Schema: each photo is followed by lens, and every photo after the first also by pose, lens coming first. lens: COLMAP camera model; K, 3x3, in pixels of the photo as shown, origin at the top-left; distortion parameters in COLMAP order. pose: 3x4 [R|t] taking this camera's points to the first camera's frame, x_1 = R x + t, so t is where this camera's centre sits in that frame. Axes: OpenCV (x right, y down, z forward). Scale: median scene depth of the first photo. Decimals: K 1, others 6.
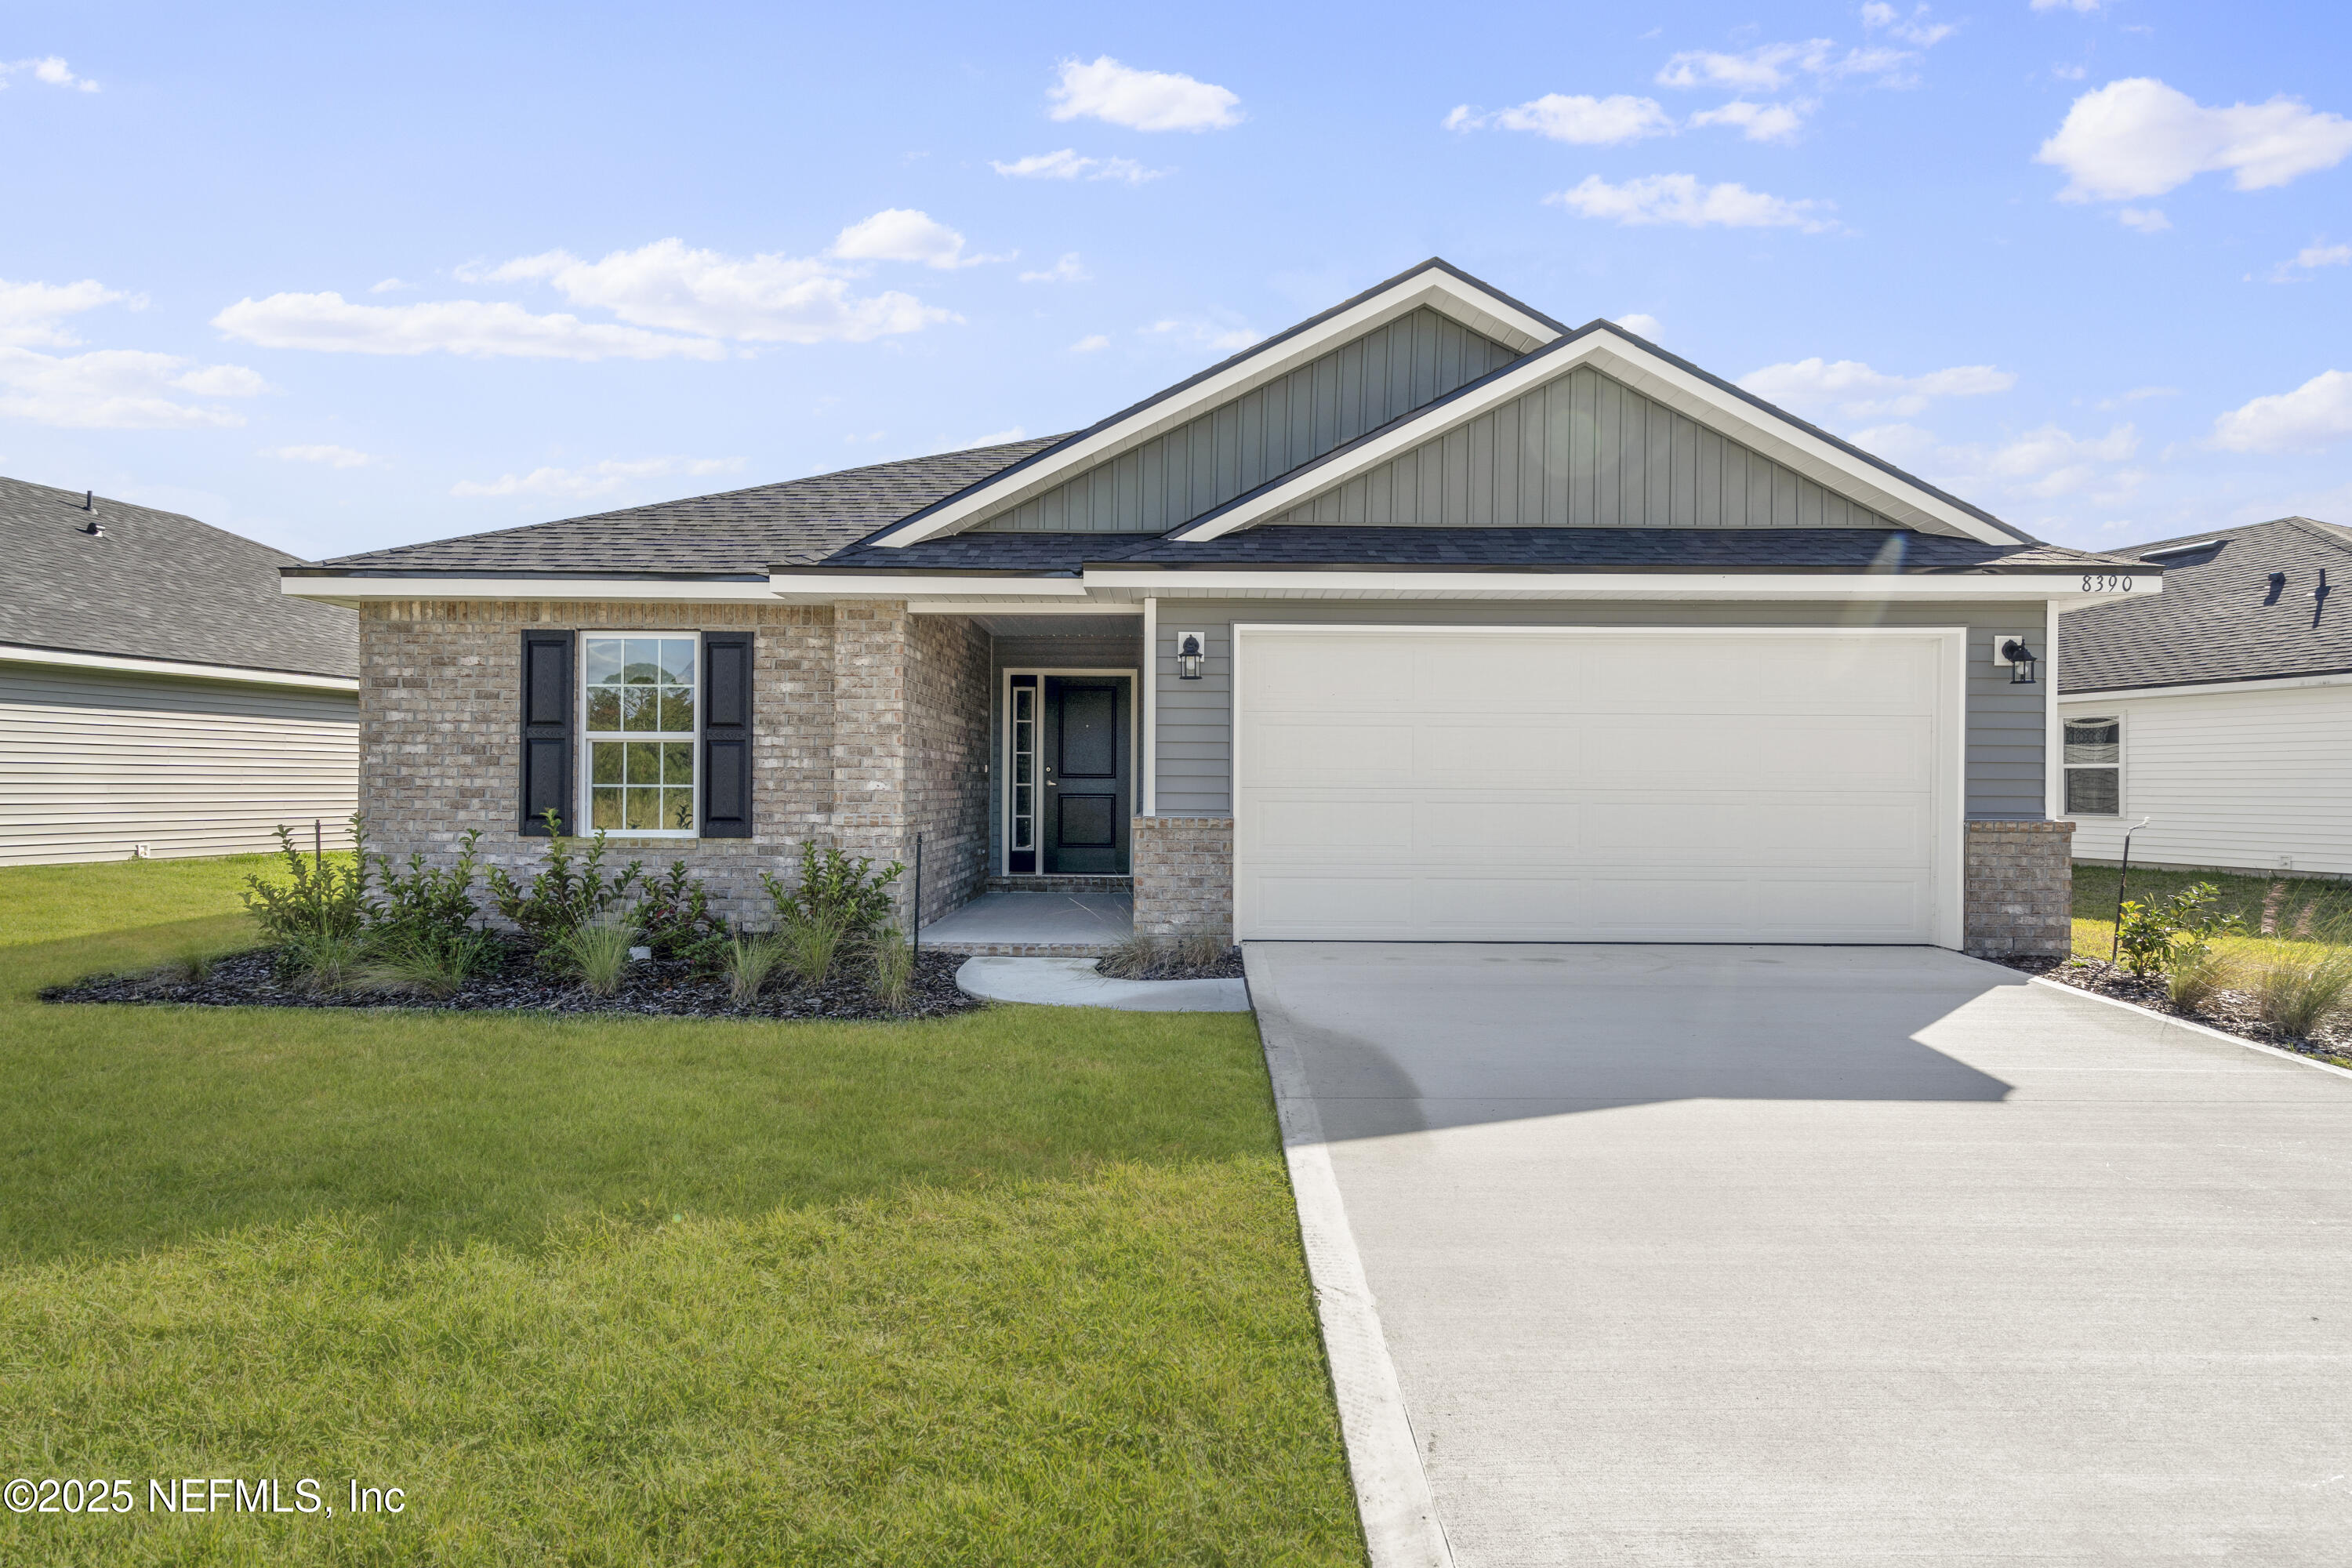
lens RADIAL K [[1207.1, 0, 1178.3], [0, 1207.1, 787.1], [0, 0, 1]] dist [-0.003741, -0.000797]
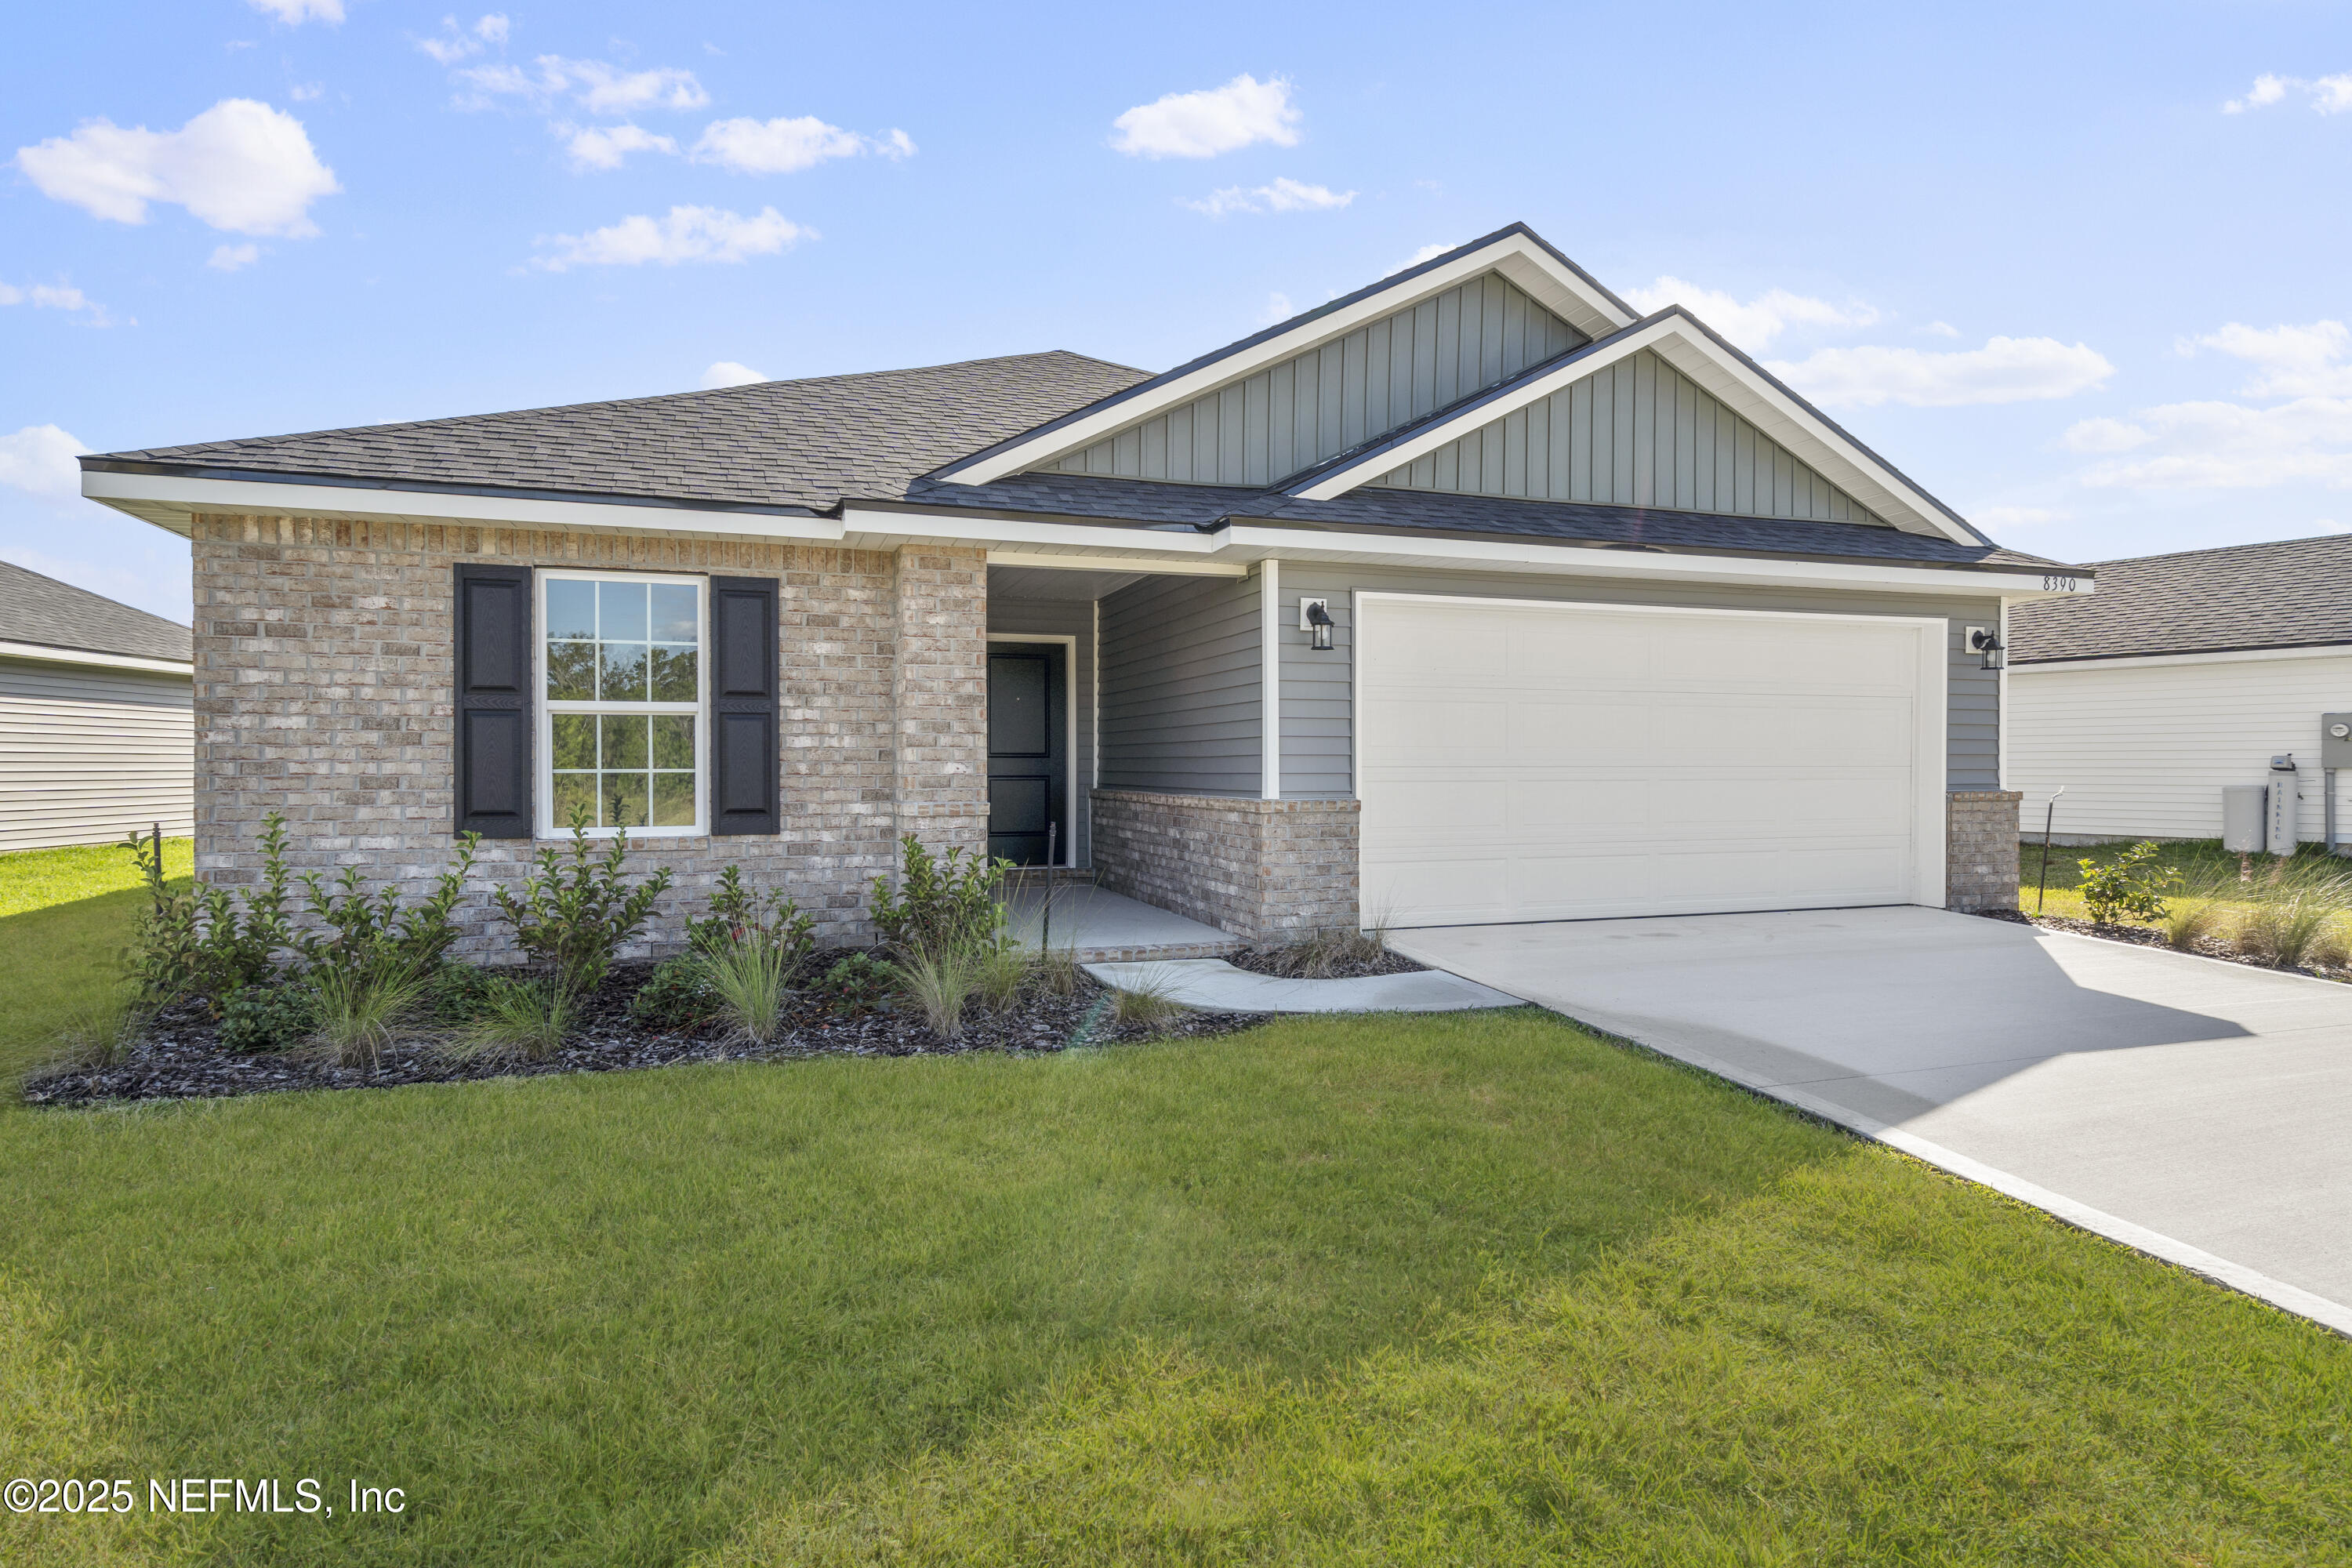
lens RADIAL K [[1339.2, 0, 1176.4], [0, 1339.2, 777.3], [0, 0, 1]] dist [-0.002611, 0.000930]
pose [[0.941023, -0.010478, 0.338180, -0.419764], [0.007287, 0.999916, 0.010703, -0.003643], [-0.338264, -0.007608, 0.941020, 0.071168]]
